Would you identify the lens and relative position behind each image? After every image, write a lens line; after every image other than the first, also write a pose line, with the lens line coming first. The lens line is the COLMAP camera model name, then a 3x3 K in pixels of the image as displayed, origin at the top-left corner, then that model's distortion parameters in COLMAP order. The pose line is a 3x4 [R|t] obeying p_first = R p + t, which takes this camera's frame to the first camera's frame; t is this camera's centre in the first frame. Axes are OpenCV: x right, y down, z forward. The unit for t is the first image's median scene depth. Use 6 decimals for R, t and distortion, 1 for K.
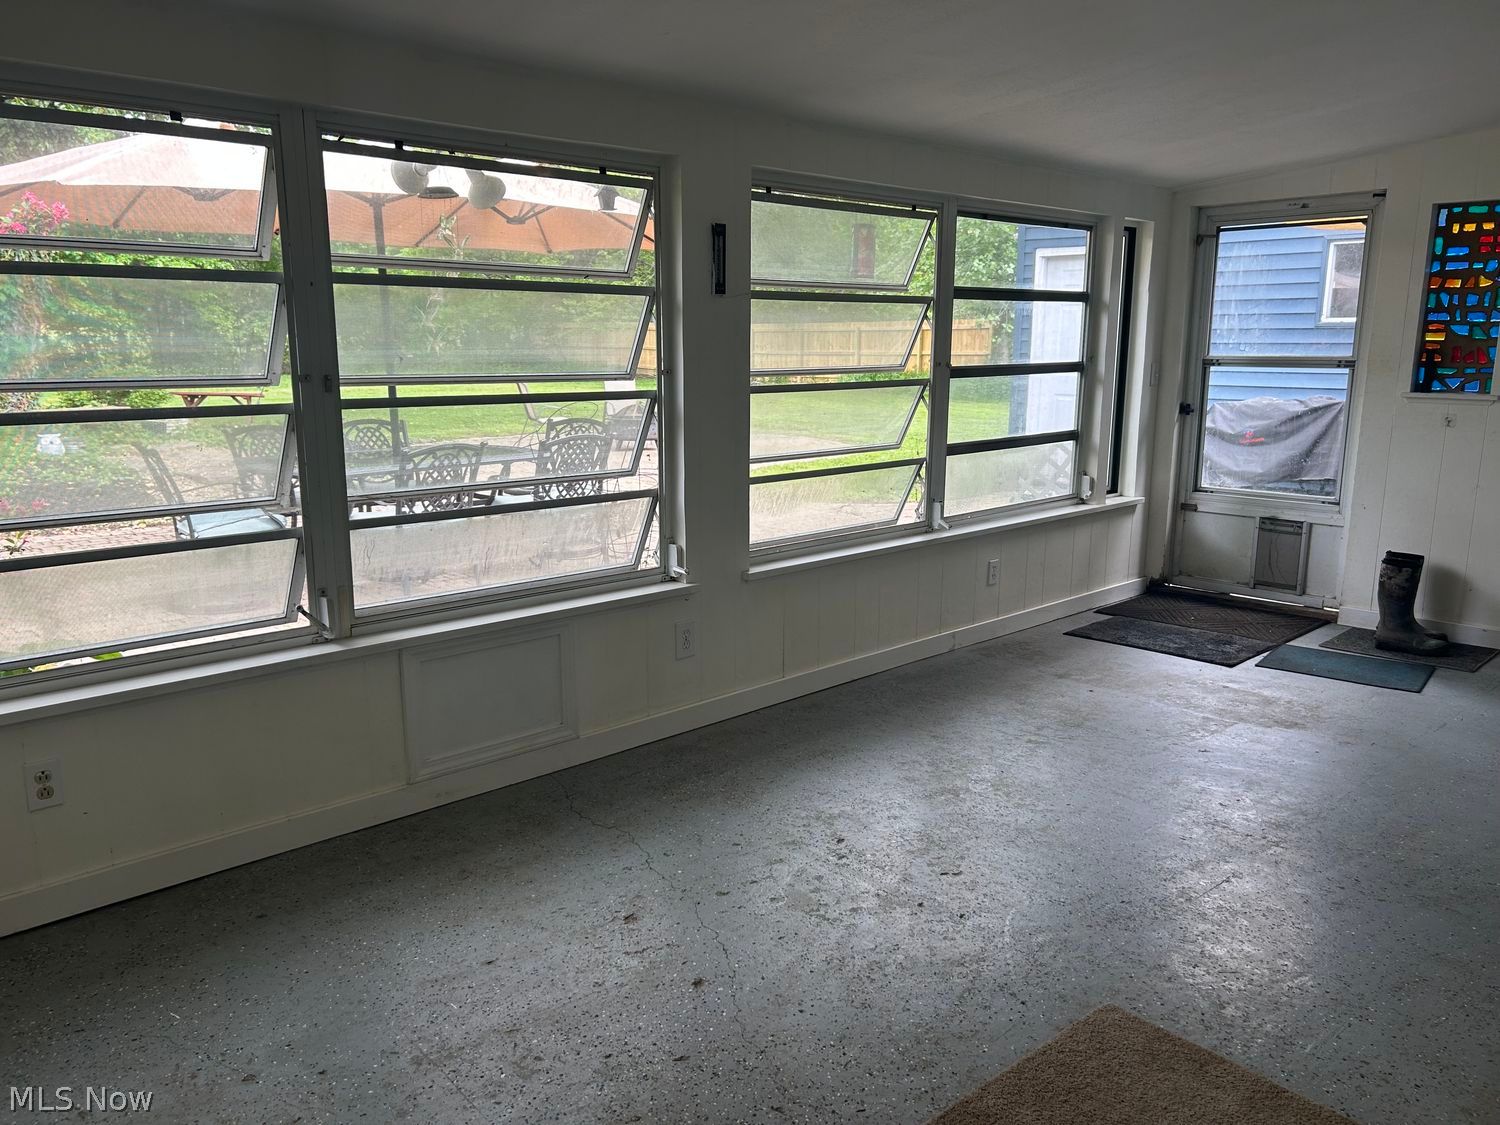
lens RADIAL K [[1133.9, 0, 750.8], [0, 1133.9, 559.9], [0, 0, 1]] dist [0.048474, -0.060901]
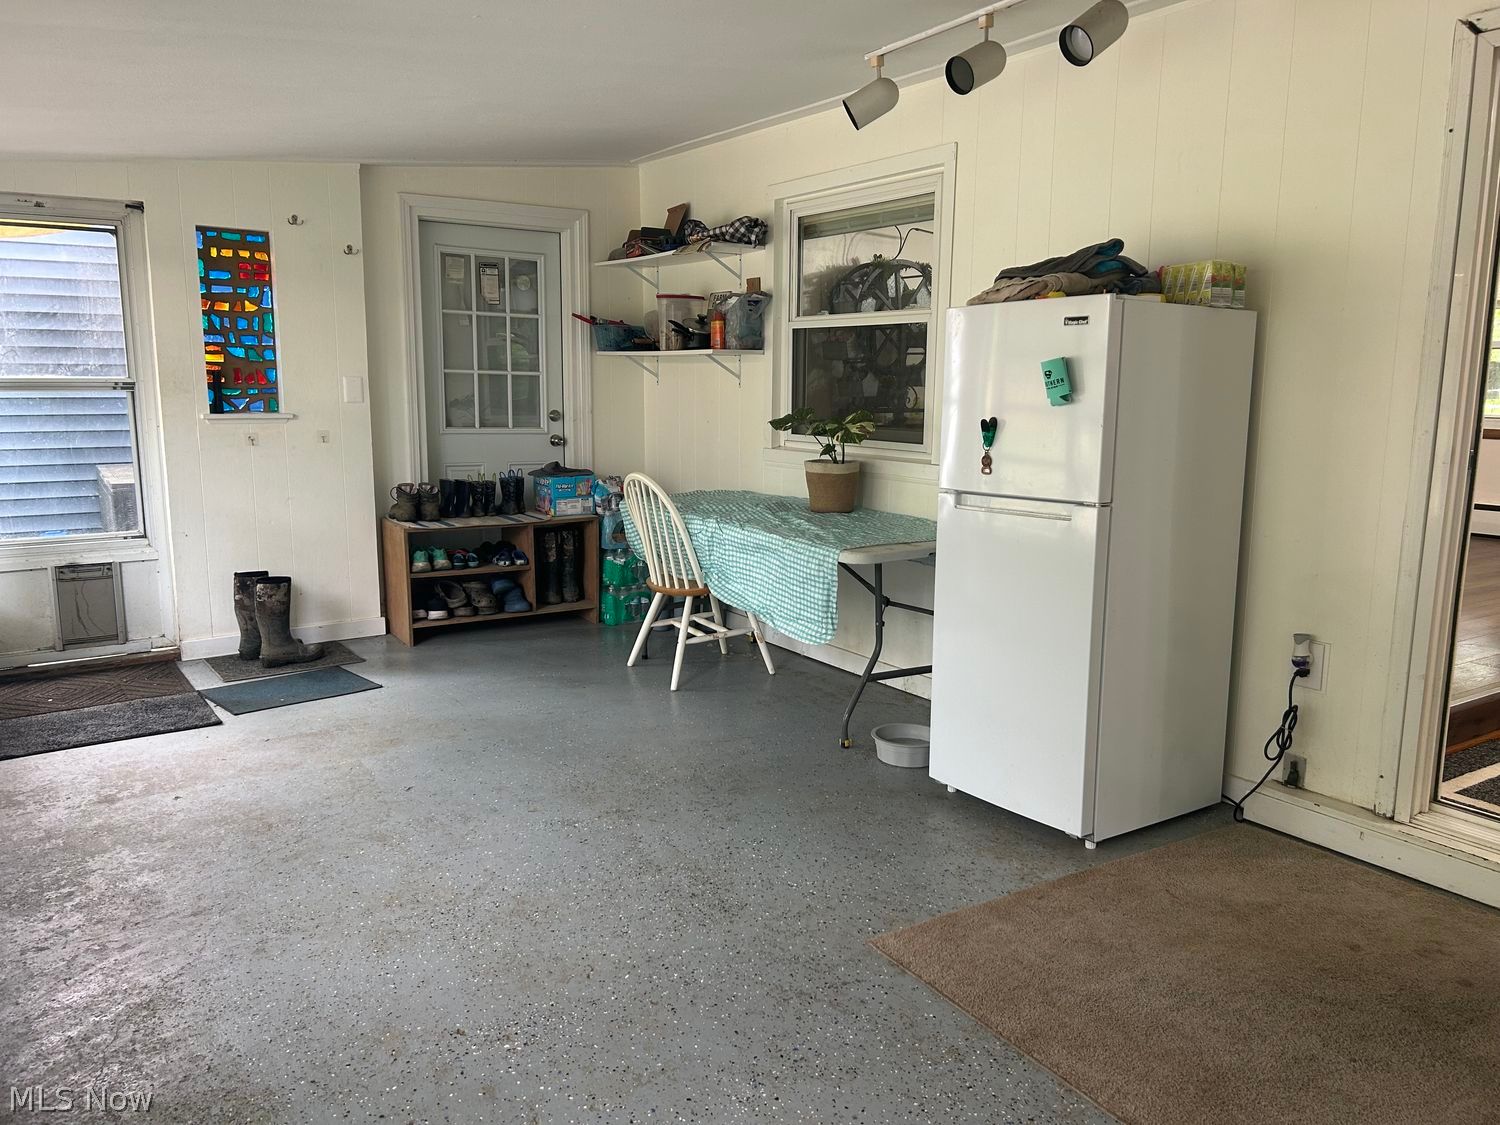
lens RADIAL K [[1133.9, 0, 750.5], [0, 1133.9, 564.9], [0, 0, 1]] dist [0.048474, -0.060901]
pose [[0.146737, -0.164827, 0.975346, -0.350967], [0.179488, 0.974088, 0.137611, -0.072235], [-0.972755, 0.154870, 0.172519, 0.399522]]
